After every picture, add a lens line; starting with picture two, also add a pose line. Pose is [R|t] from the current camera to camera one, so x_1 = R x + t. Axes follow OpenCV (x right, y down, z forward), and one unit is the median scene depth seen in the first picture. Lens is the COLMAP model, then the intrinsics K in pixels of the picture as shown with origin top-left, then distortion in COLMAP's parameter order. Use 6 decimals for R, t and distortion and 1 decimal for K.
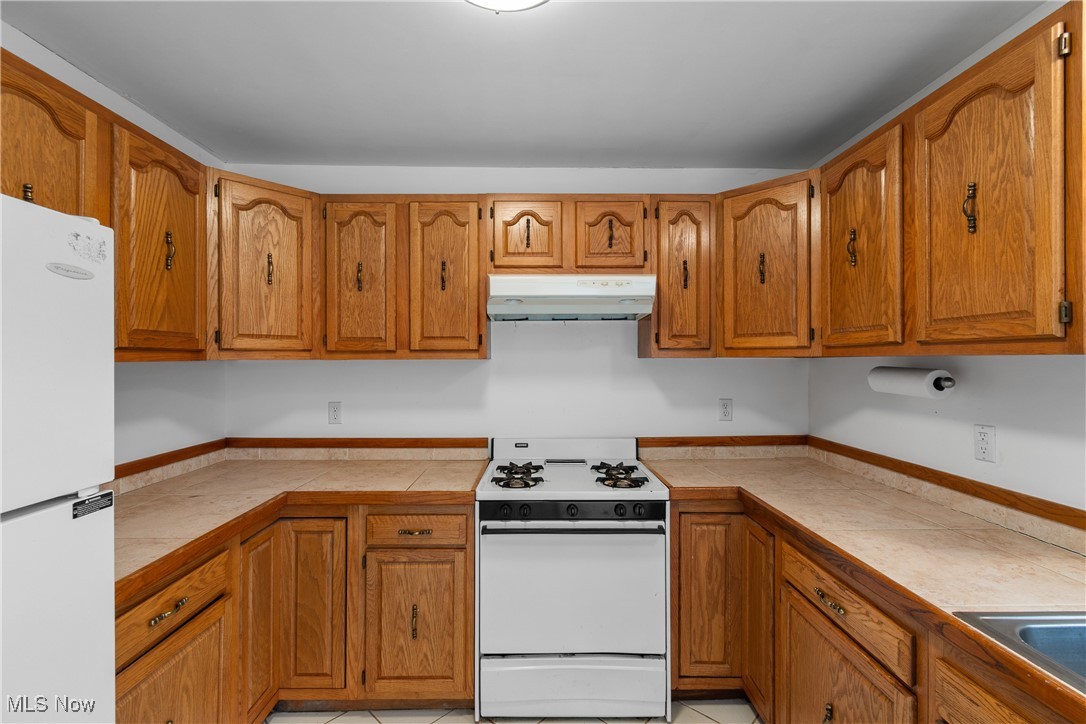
lens RADIAL K [[480.0, 0, 540.6], [0, 480.0, 360.9], [0, 0, 1]] dist [0.004078, 0.000010]
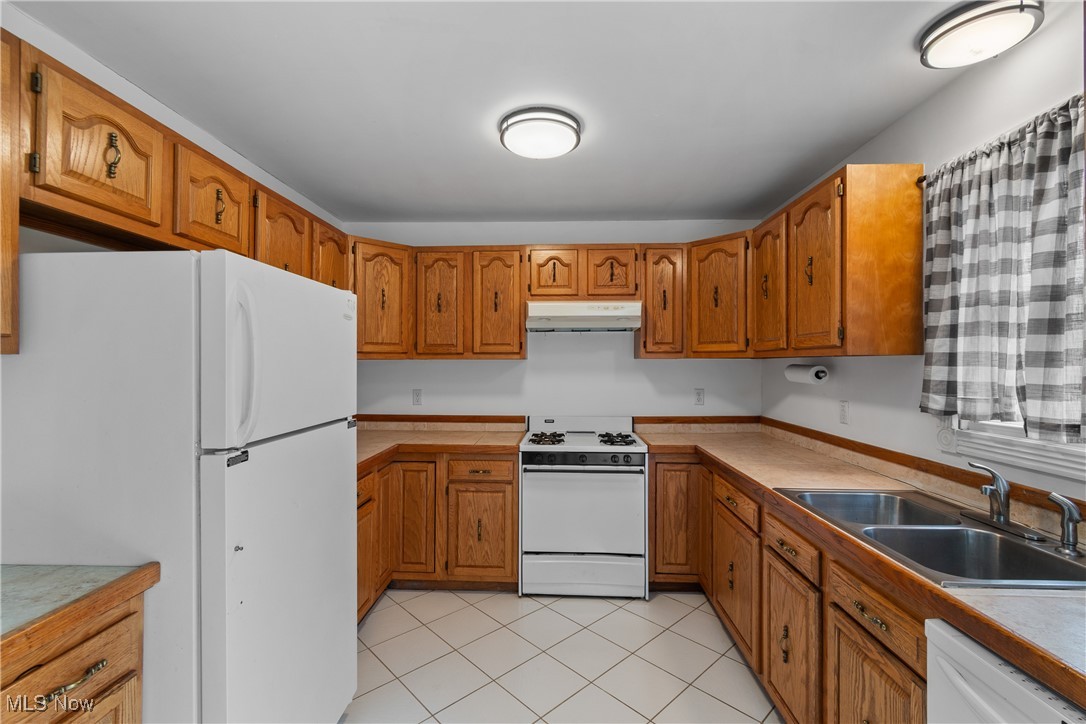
lens RADIAL K [[480.0, 0, 541.4], [0, 480.0, 359.7], [0, 0, 1]] dist [0.004078, 0.000010]
pose [[0.998540, 0.001962, -0.053990, 0.016024], [-0.002427, 0.999961, -0.008549, 0.011888], [0.053971, 0.008668, 0.998505, -0.510279]]
